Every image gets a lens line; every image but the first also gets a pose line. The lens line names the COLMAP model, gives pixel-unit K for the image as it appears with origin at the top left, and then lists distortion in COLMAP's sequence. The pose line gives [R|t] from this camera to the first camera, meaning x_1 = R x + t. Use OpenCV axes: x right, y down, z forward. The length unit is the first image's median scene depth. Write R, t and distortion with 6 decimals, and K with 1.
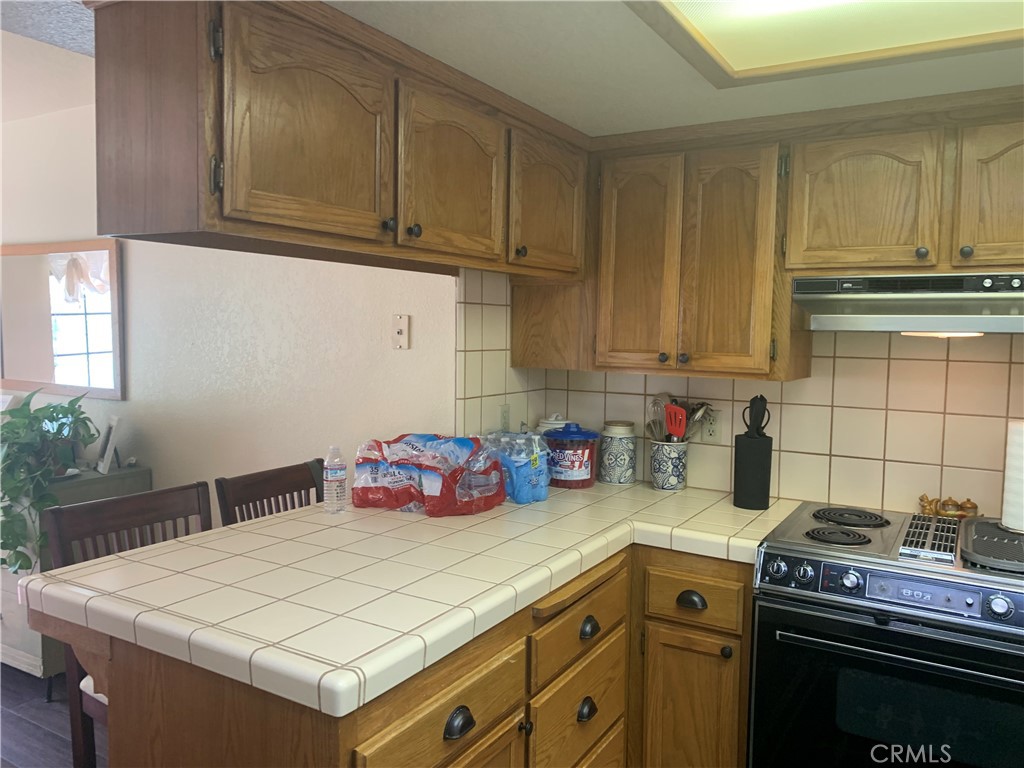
lens RADIAL K [[800.2, 0, 513.2], [0, 800.2, 383.2], [0, 0, 1]] dist [0.053904, -0.062239]
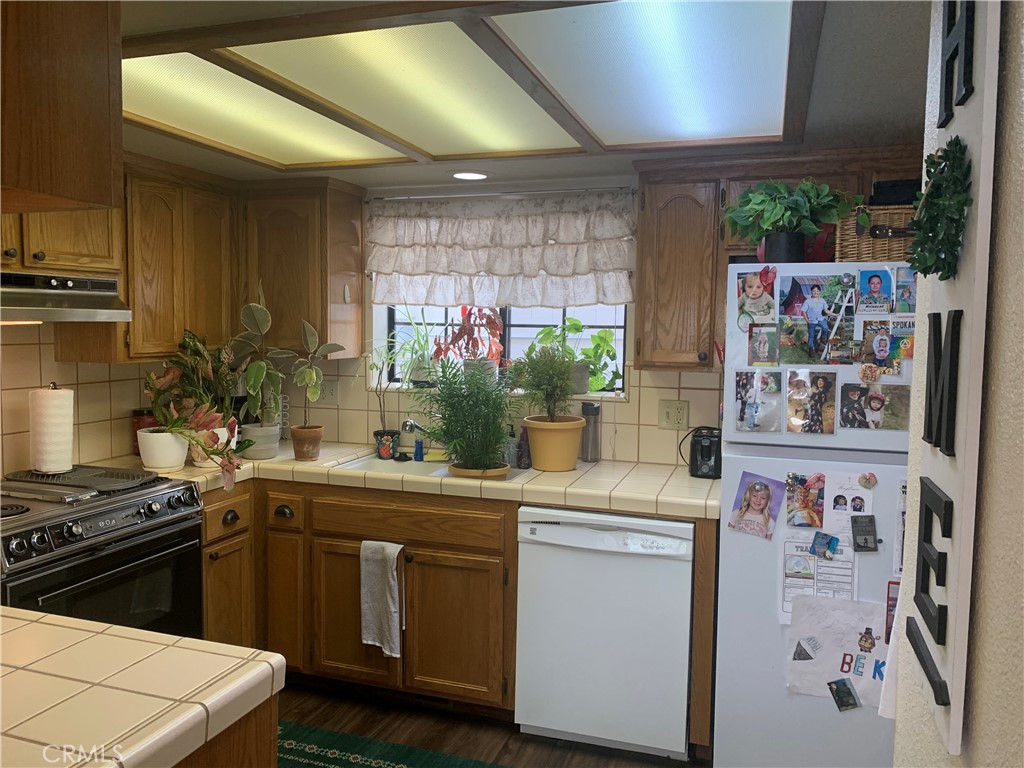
lens RADIAL K [[800.2, 0, 511.6], [0, 800.2, 382.7], [0, 0, 1]] dist [0.053904, -0.062239]
pose [[-0.213617, -0.084727, 0.973236, -0.840441], [0.066876, 0.992627, 0.101094, -0.048047], [-0.974626, 0.086681, -0.206376, 0.579995]]
